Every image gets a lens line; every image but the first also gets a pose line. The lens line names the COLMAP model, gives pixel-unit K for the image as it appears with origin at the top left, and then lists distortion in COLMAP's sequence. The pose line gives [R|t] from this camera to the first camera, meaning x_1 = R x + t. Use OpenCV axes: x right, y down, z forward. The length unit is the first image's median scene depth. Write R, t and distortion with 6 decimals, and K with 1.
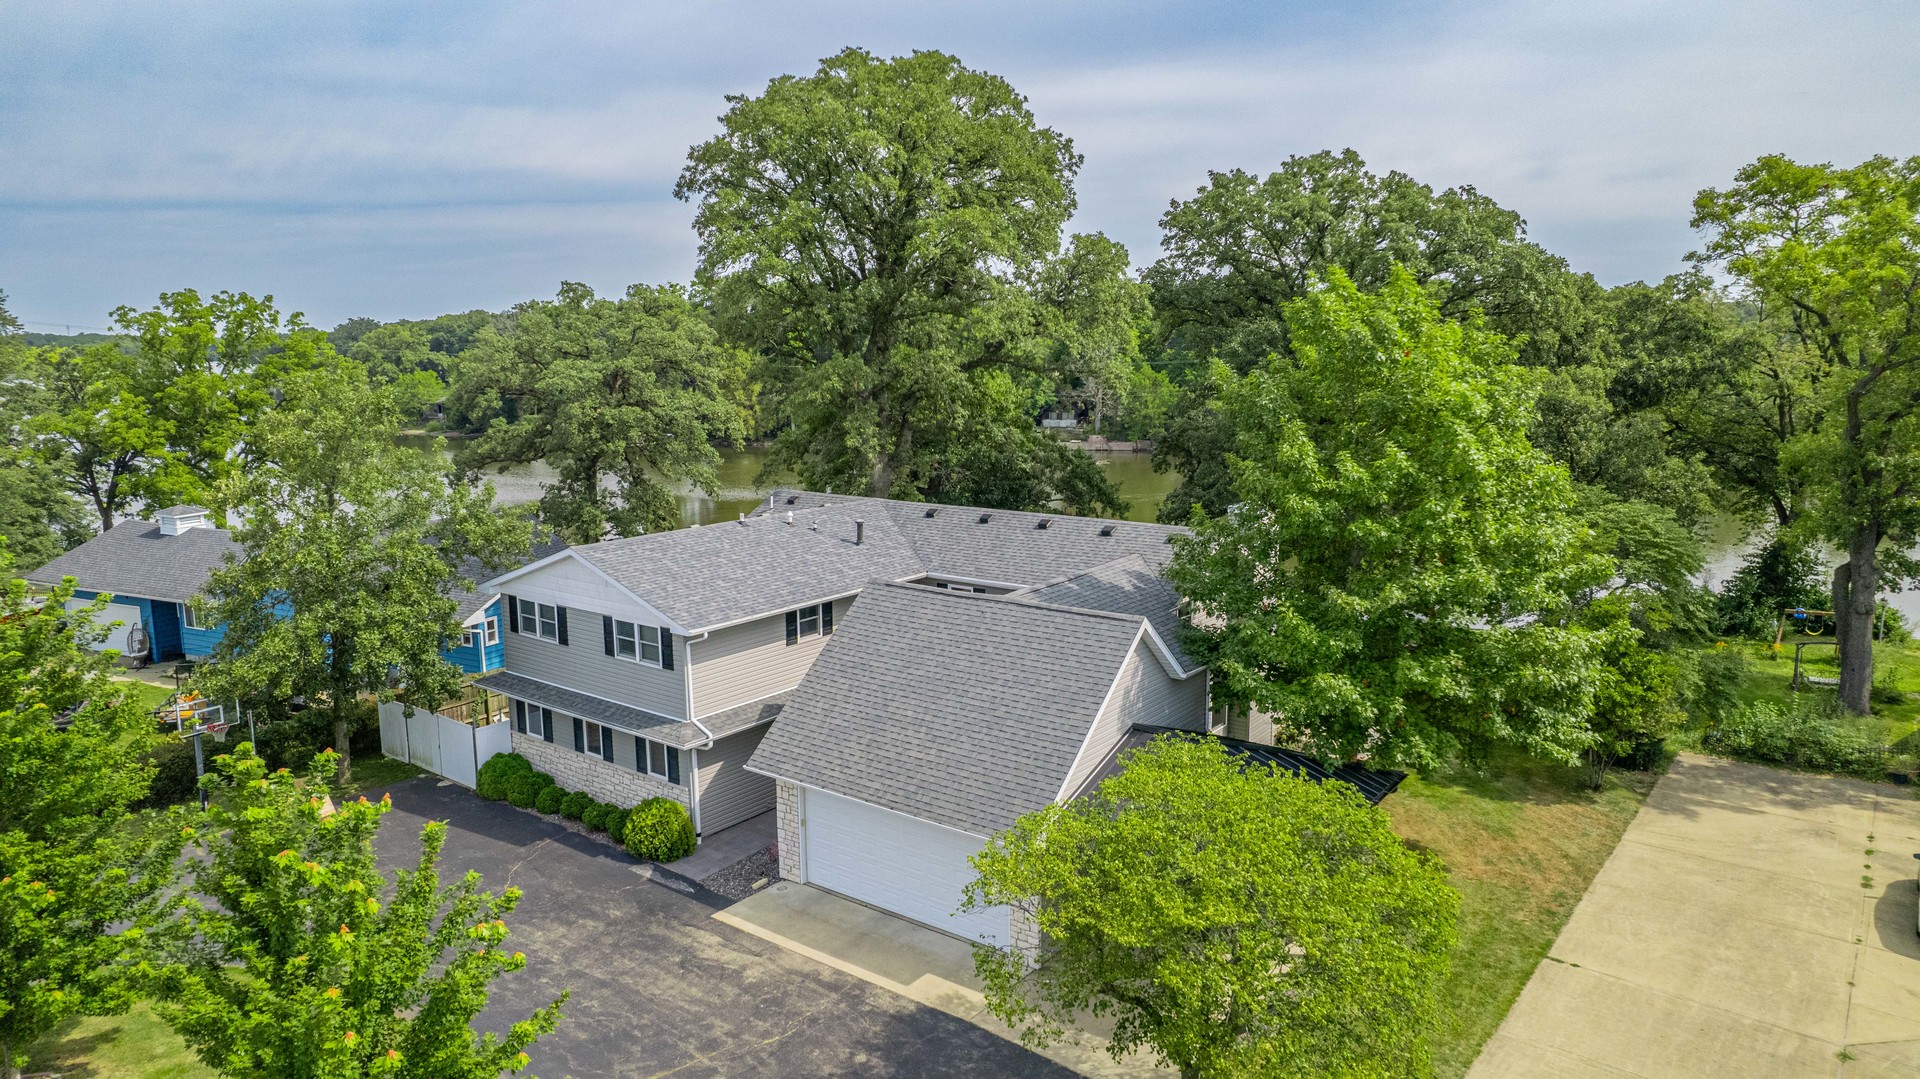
lens RADIAL K [[1166.9, 0, 960.0], [0, 1166.9, 539.5], [0, 0, 1]] dist [-0.037901, 0.000154]
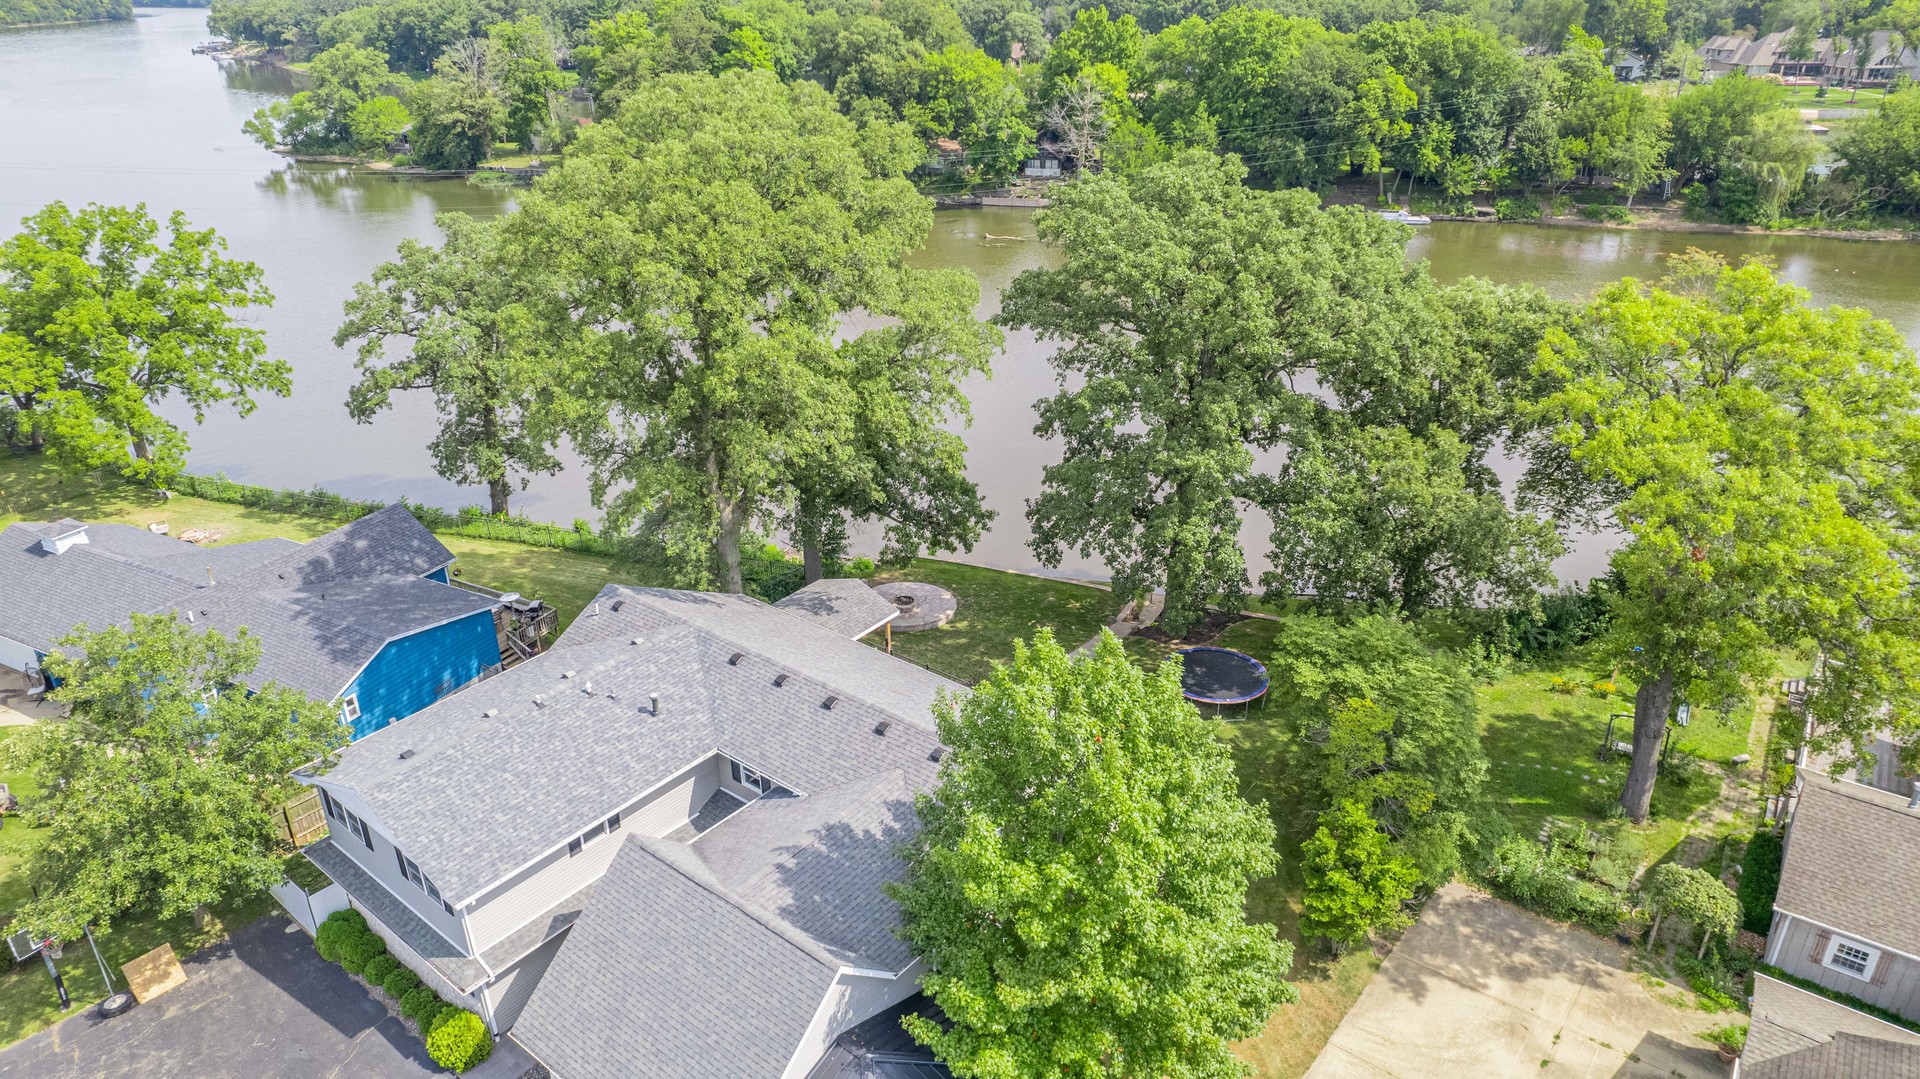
lens RADIAL K [[1141.5, 0, 960.0], [0, 1141.5, 539.5], [0, 0, 1]] dist [-0.021315, 0.002903]
pose [[0.999900, 0.008858, -0.011057, 0.200281], [-0.005469, 0.961277, 0.275529, -0.439041], [0.013069, -0.275441, 0.961229, 0.060706]]
